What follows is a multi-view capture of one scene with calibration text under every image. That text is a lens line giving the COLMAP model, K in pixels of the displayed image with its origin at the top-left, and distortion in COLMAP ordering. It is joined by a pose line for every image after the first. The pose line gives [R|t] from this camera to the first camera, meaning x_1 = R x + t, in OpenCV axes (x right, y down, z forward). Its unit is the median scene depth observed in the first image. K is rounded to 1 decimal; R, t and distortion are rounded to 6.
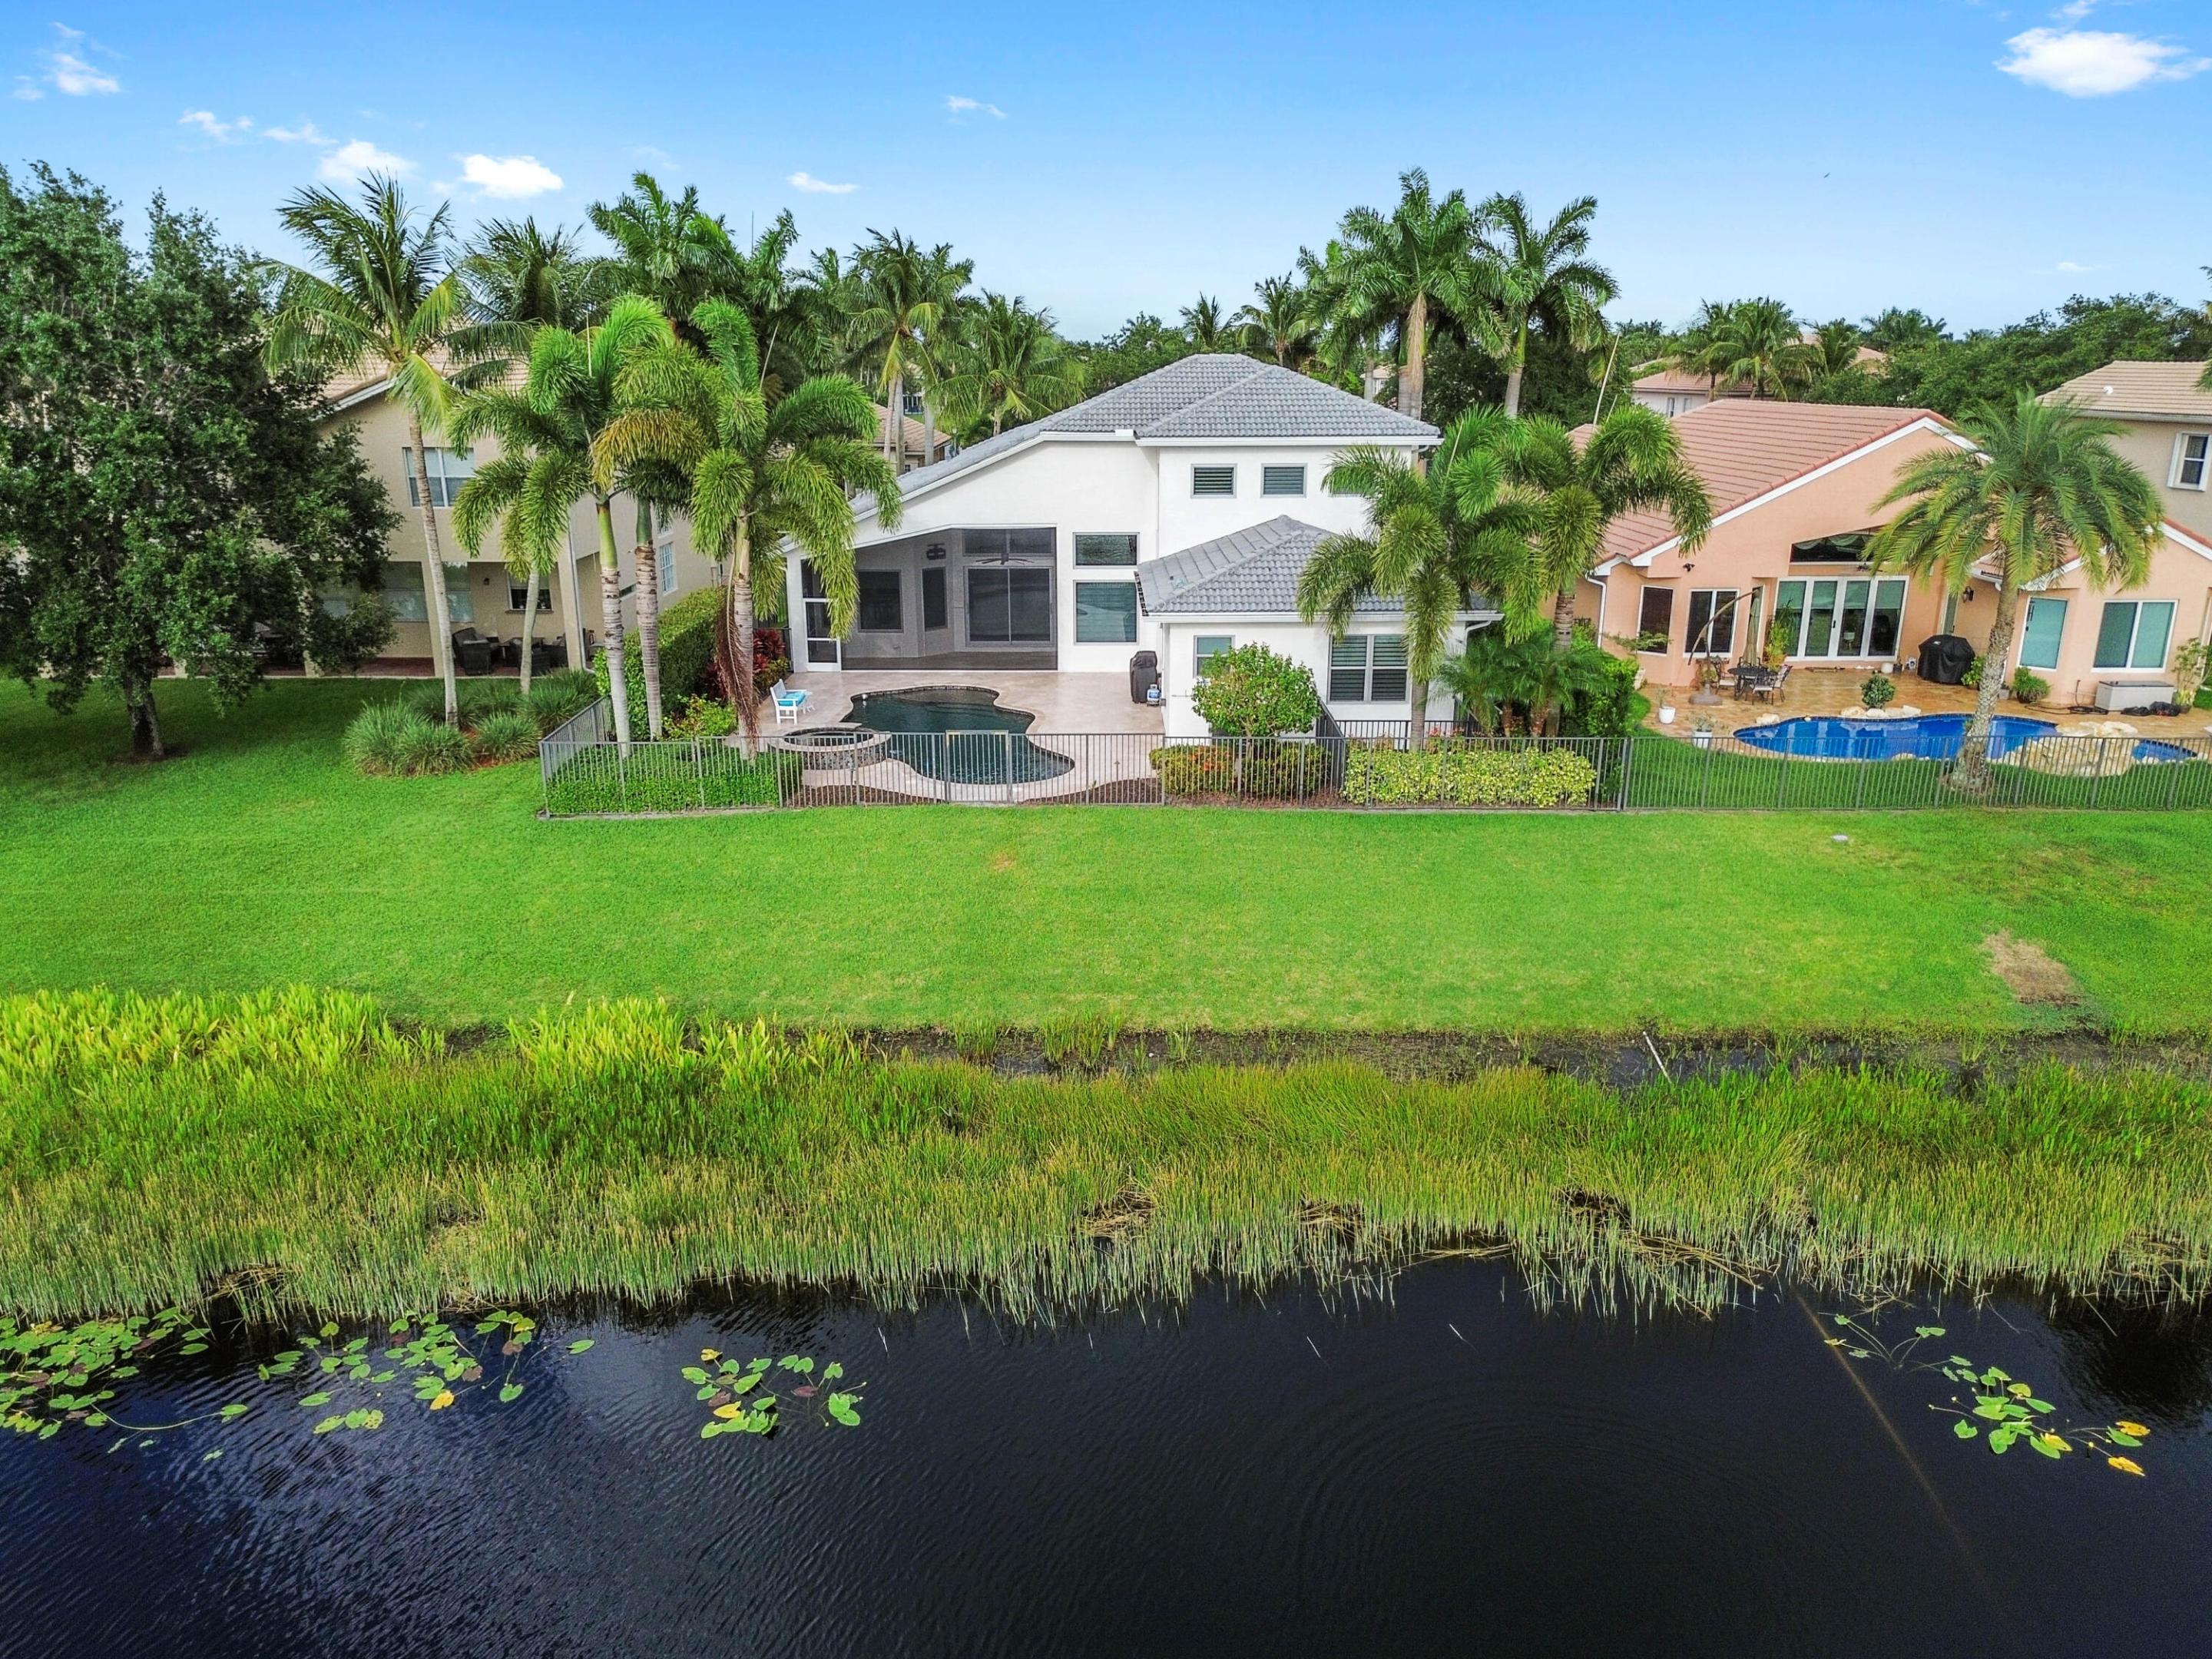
lens RADIAL K [[1550.6, 0, 1112.5], [0, 1550.6, 836.7], [0, 0, 1]] dist [0.021741, -0.006785]
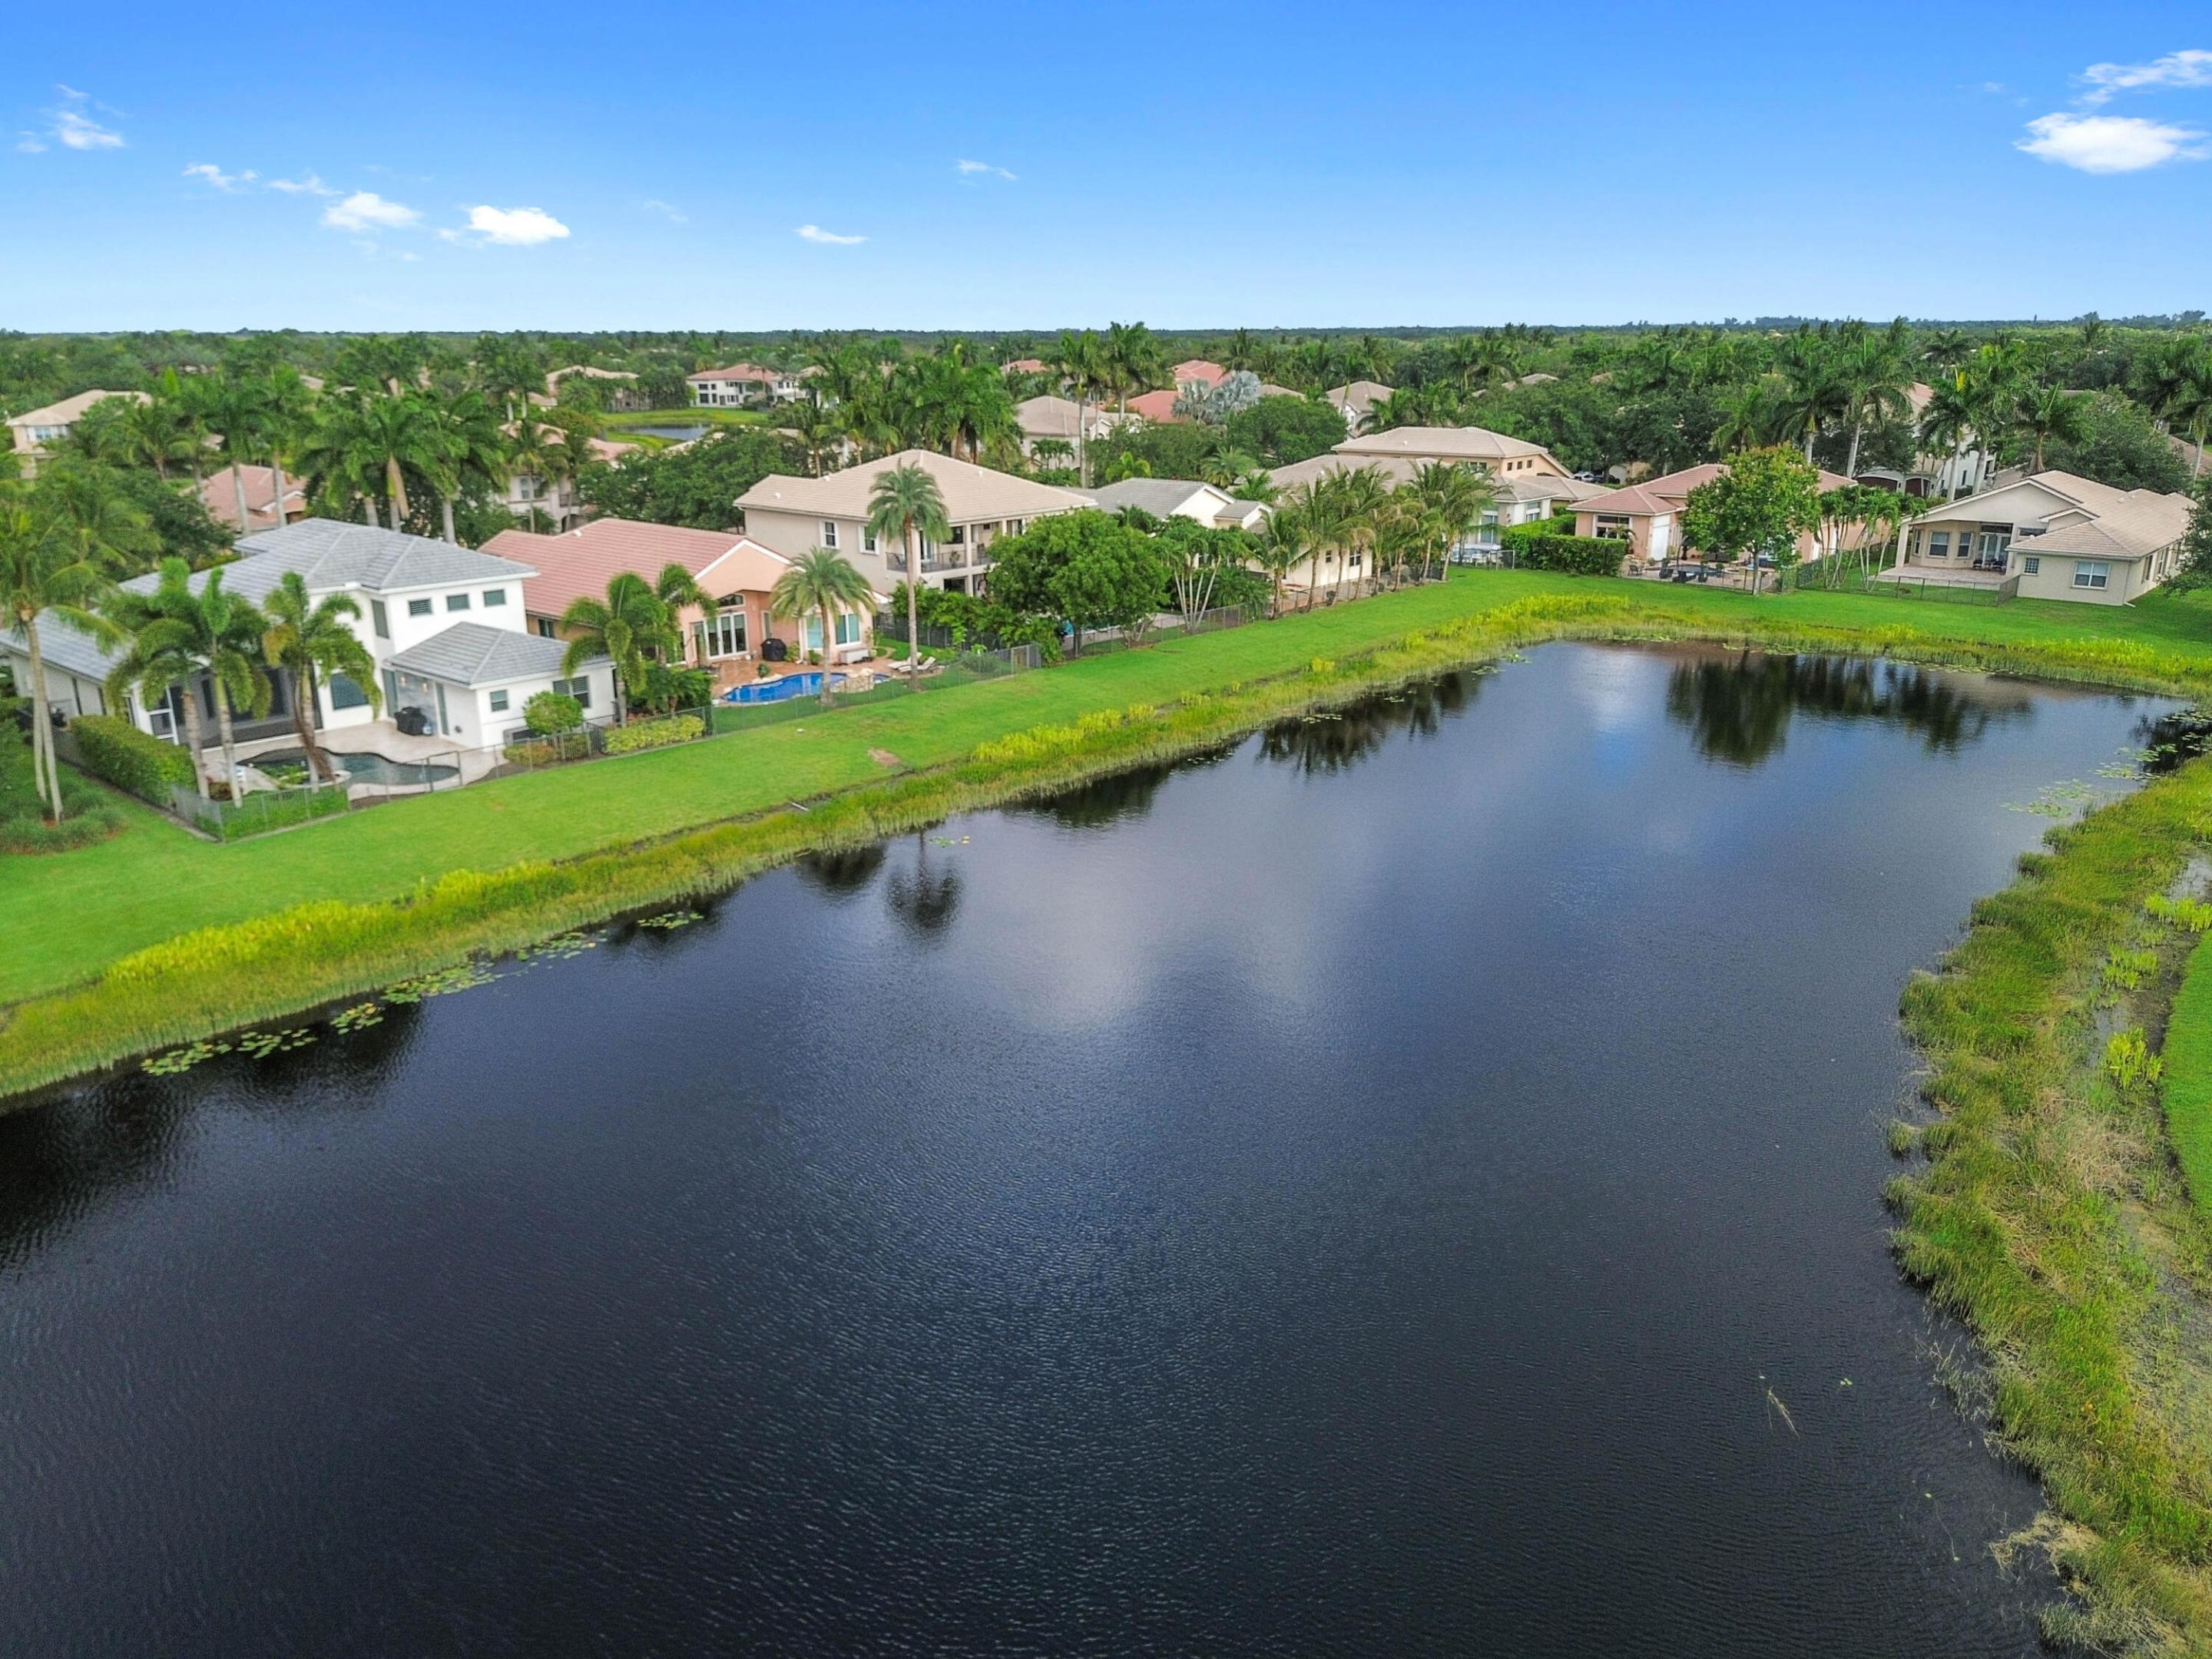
lens RADIAL K [[1550.6, 0, 1100.9], [0, 1550.6, 838.4], [0, 0, 1]] dist [0.021741, -0.006785]
pose [[0.668234, -0.224900, 0.709142, -0.963056], [0.216879, 0.970698, 0.103483, 0.015645], [-0.711636, 0.084648, 0.697430, -1.011554]]
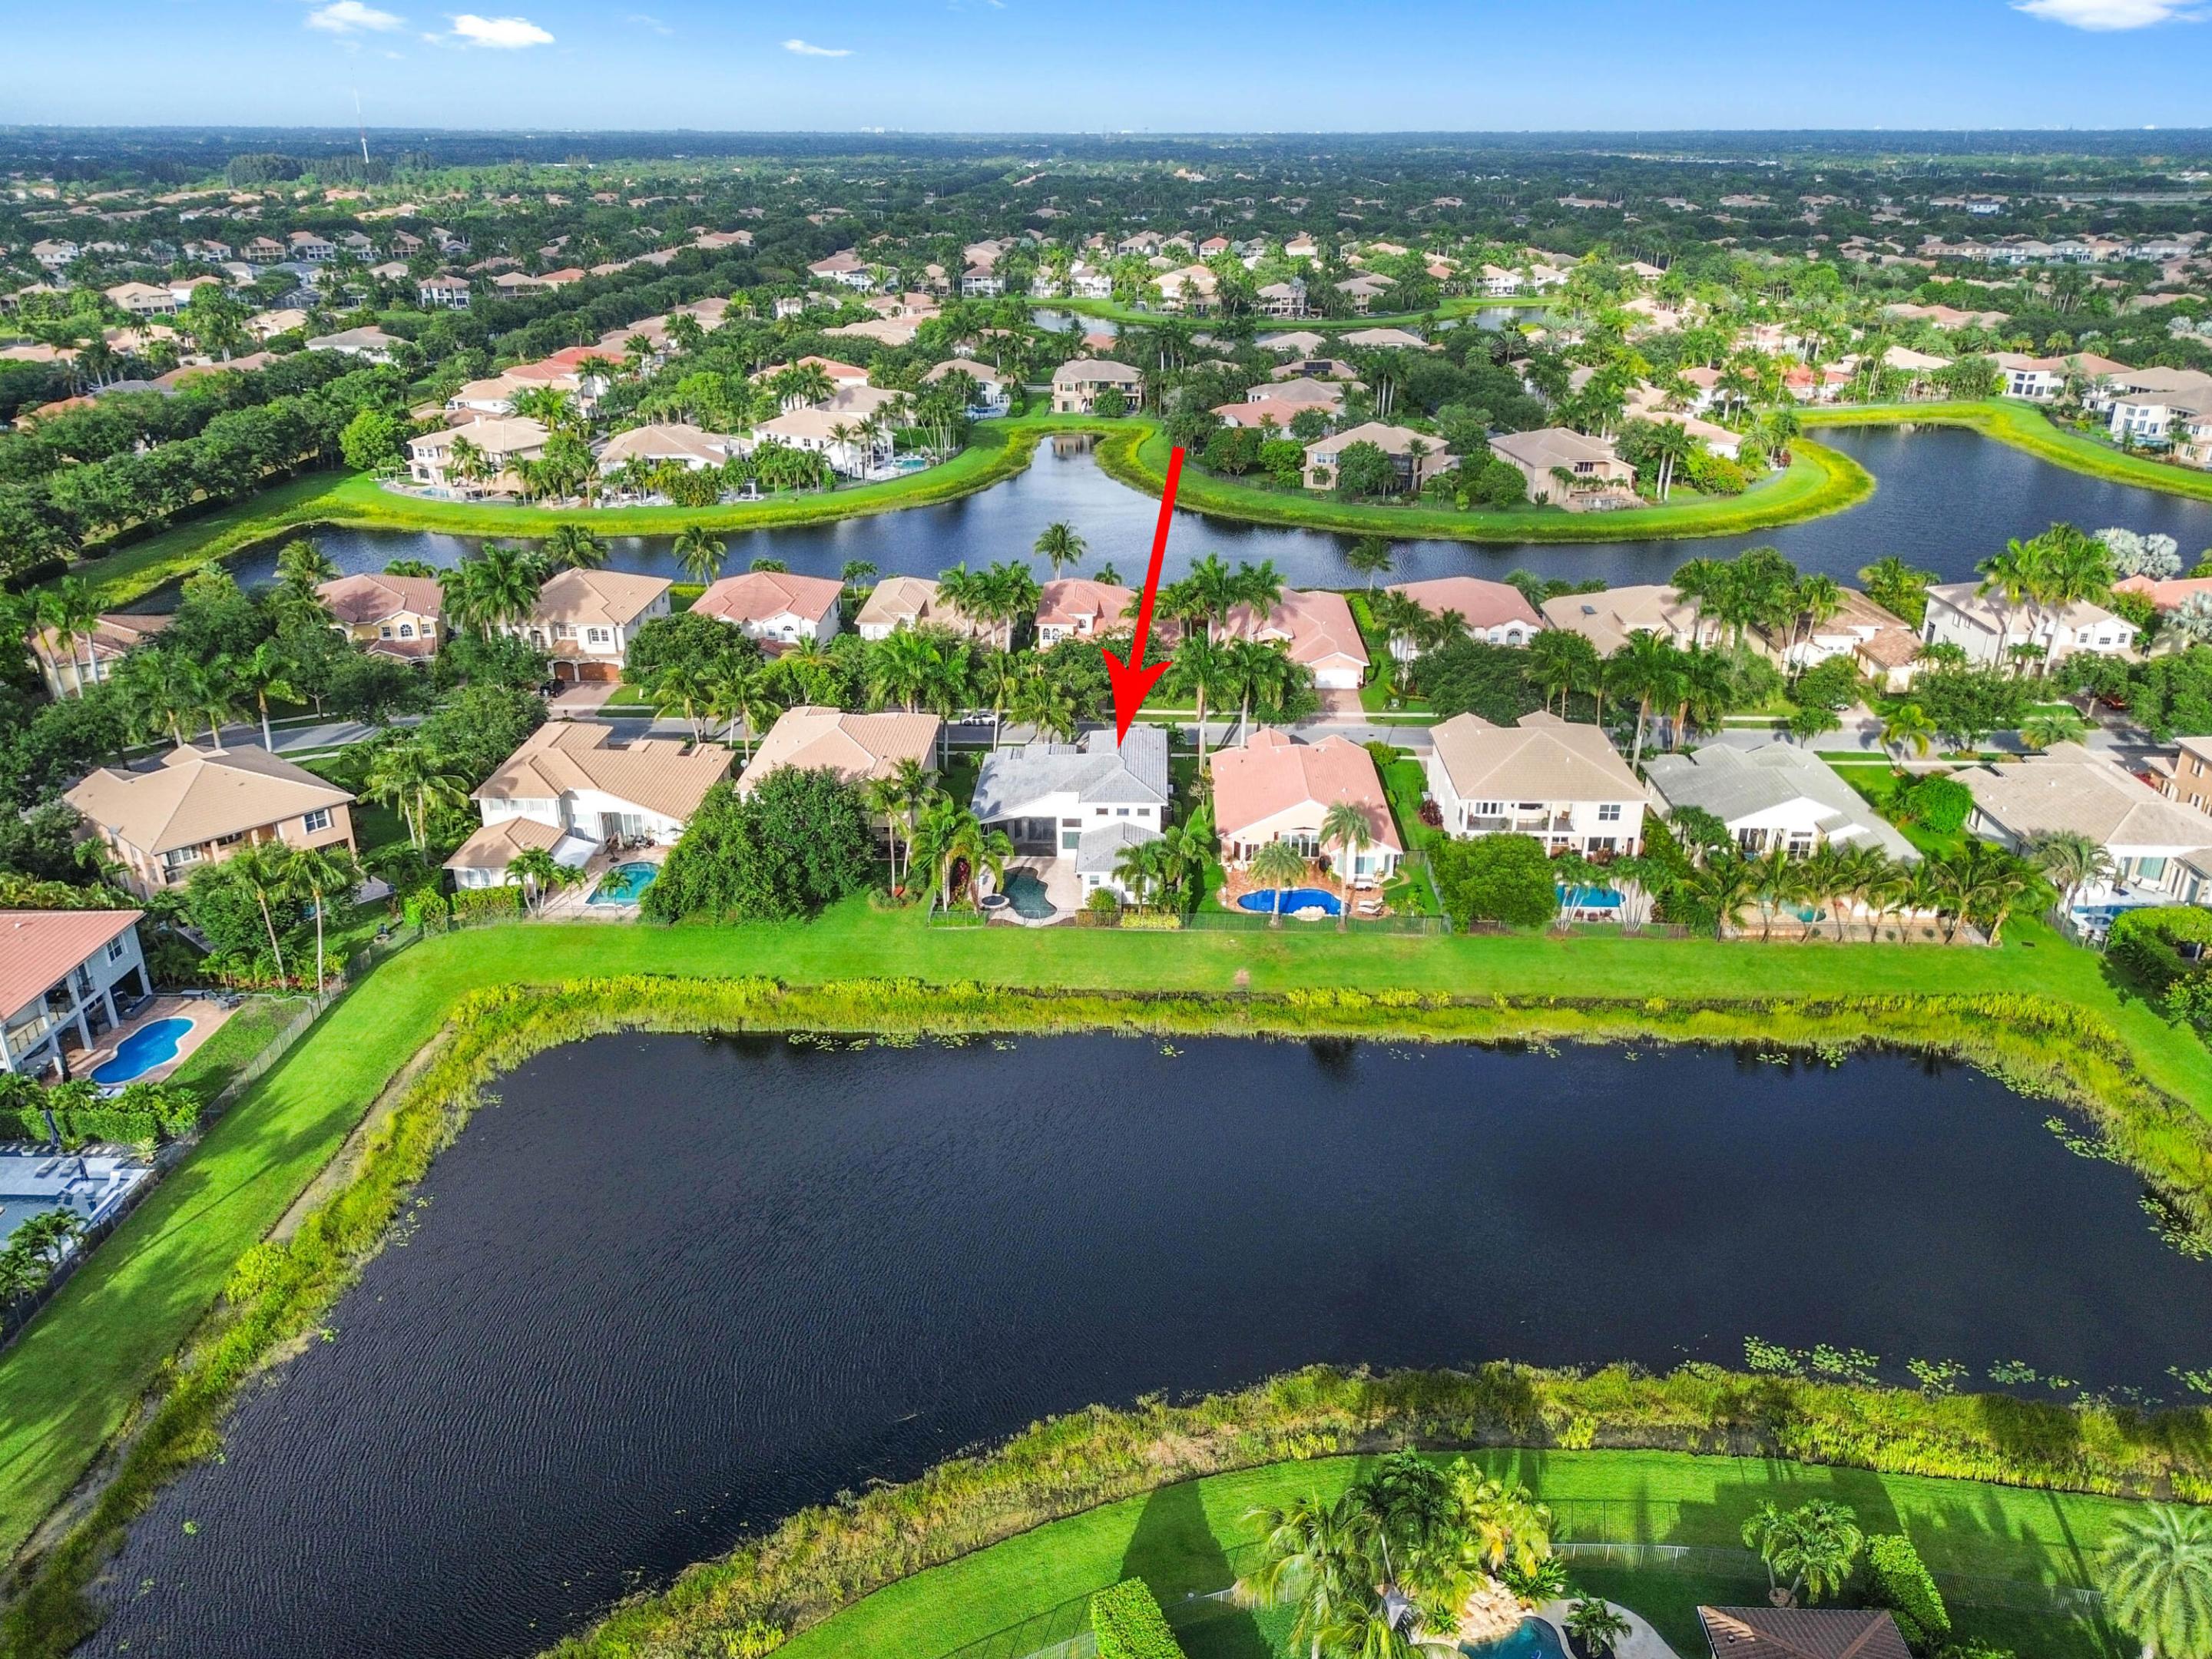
lens RADIAL K [[1550.6, 0, 1110.5], [0, 1550.6, 828.2], [0, 0, 1]] dist [0.021741, -0.006785]
pose [[0.999337, 0.015661, -0.032880, 0.253514], [-0.012039, 0.994122, 0.107595, -0.726815], [0.034372, -0.107128, 0.993651, -3.066087]]
